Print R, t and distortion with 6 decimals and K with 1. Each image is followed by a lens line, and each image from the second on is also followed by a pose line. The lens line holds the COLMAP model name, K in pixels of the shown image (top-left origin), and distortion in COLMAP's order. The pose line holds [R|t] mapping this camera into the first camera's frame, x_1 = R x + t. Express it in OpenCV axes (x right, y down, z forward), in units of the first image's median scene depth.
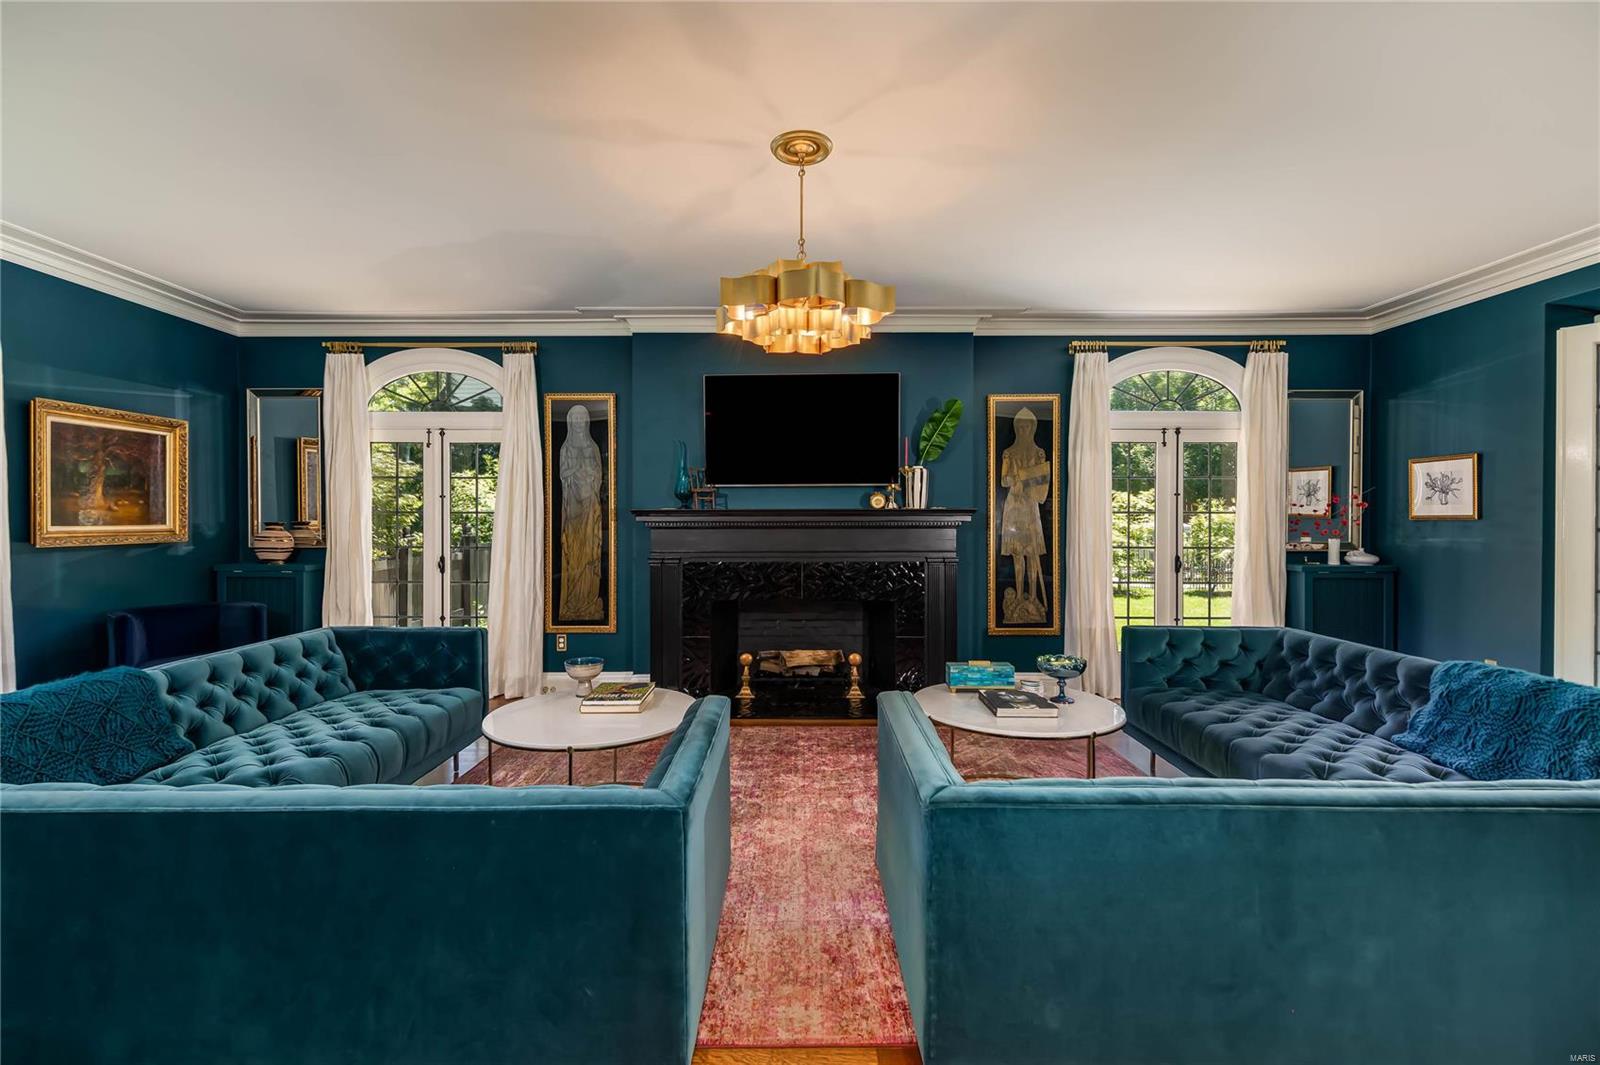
lens RADIAL K [[708.2, 0, 797.2], [0, 708.2, 526.8], [0, 0, 1]] dist [0.013779, 0.000028]
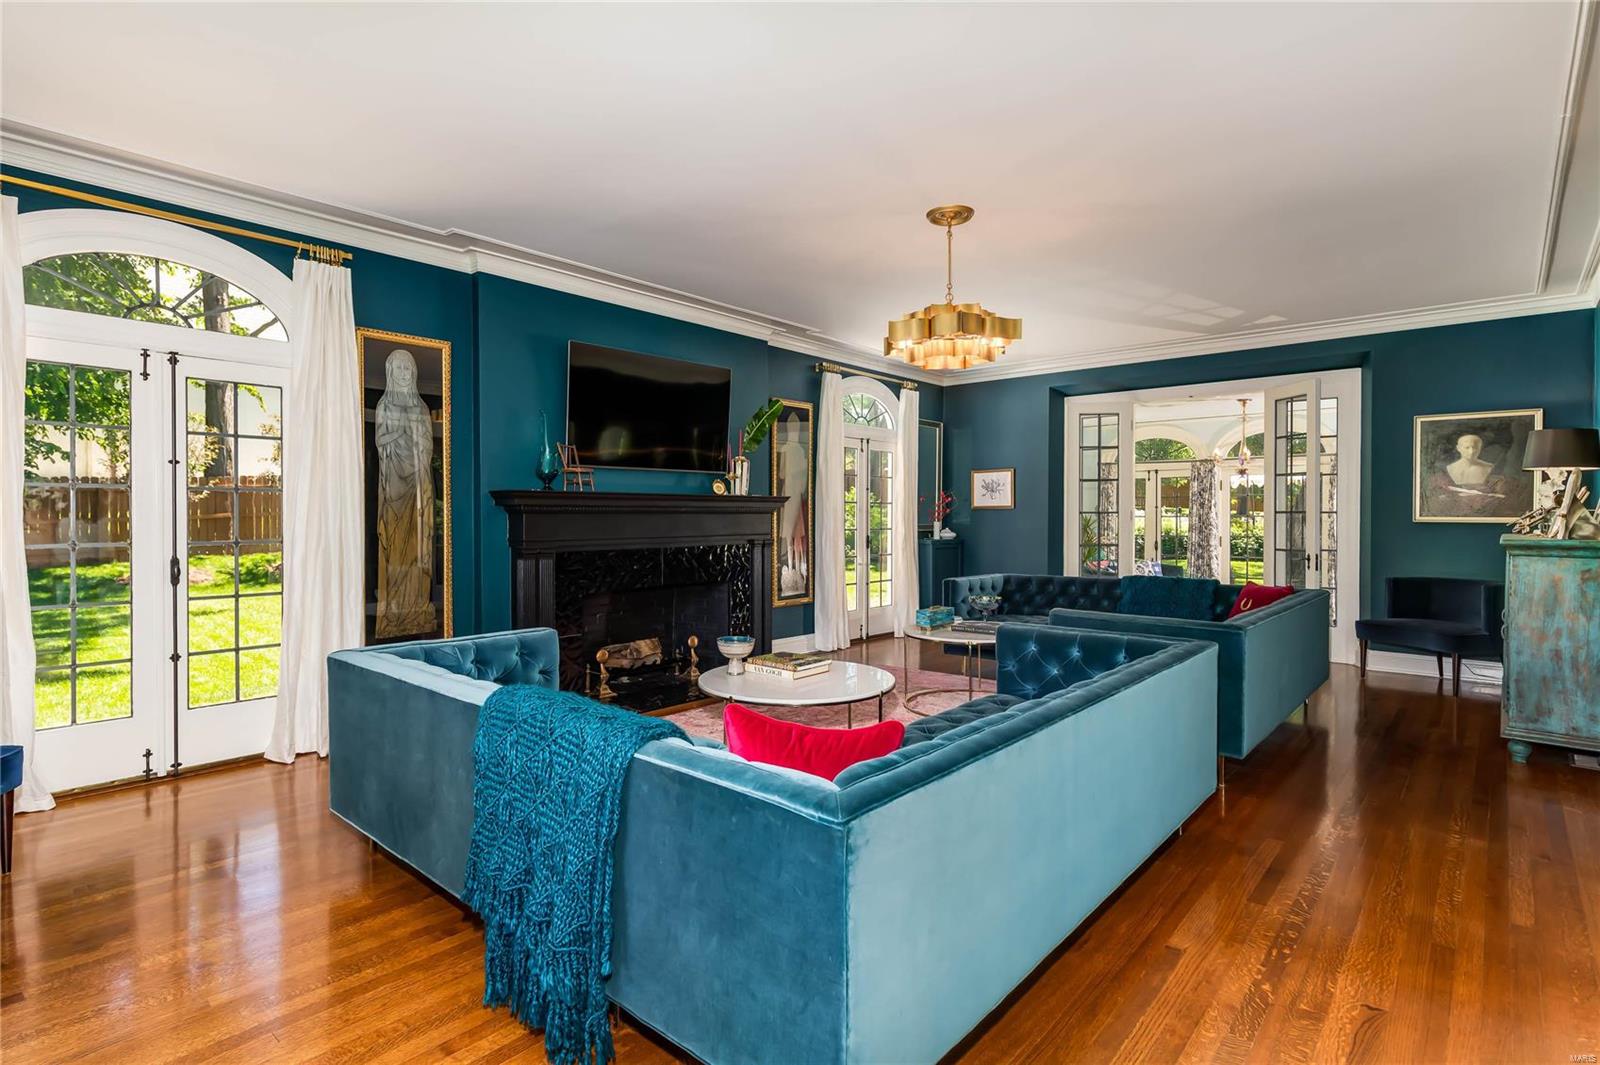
lens RADIAL K [[796.6, 0, 798.6], [0, 796.6, 527.0], [0, 0, 1]] dist [0.004534, 0.000988]
pose [[0.652482, -0.010800, 0.757727, -0.691168], [0.010701, 0.999930, 0.005038, 0.016836], [-0.757729, 0.004821, 0.652552, 0.134693]]
